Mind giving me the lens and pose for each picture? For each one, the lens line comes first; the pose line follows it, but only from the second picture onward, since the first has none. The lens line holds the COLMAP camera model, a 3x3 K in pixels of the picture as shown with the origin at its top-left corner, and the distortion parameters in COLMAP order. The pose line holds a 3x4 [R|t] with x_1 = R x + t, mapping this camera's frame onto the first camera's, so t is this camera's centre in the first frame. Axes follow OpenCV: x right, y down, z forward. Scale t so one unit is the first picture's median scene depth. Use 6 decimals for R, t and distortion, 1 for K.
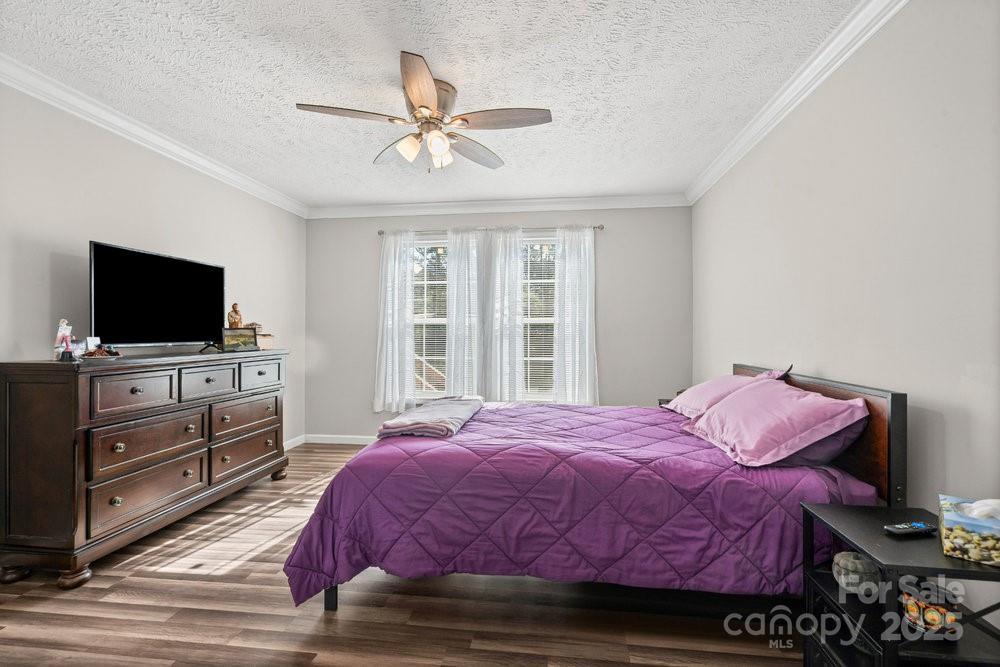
lens RADIAL K [[462.3, 0, 503.2], [0, 462.3, 331.9], [0, 0, 1]] dist [-0.000384, 0.000723]
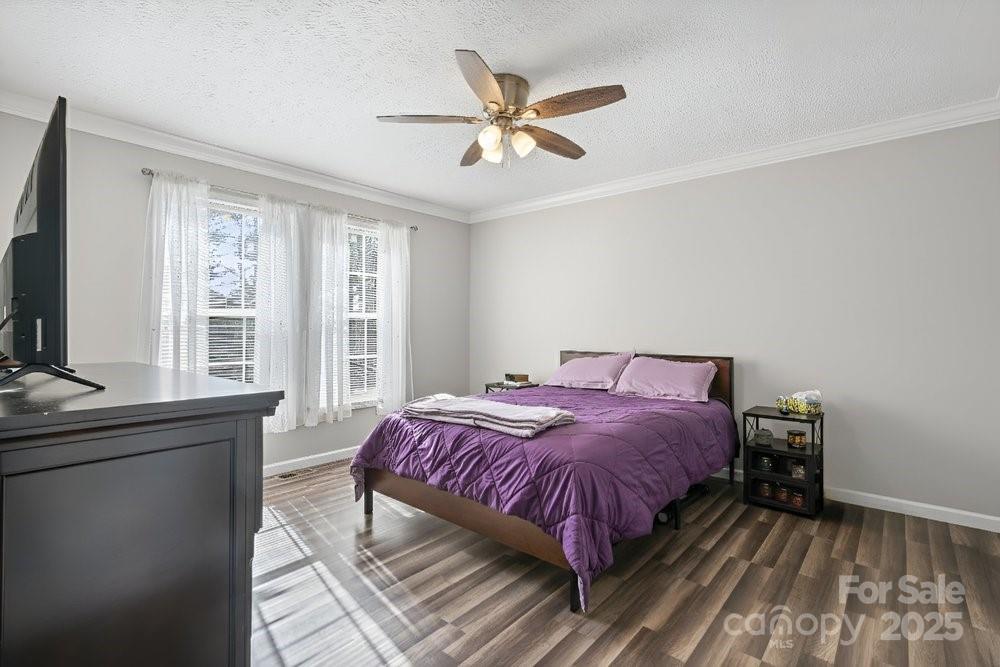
lens RADIAL K [[462.3, 0, 503.9], [0, 462.3, 330.6], [0, 0, 1]] dist [-0.000384, 0.000723]
pose [[0.554839, -0.005425, 0.831940, -0.545270], [-0.002431, 0.999964, 0.008142, -0.002710], [-0.831954, -0.006540, 0.554806, 0.246907]]
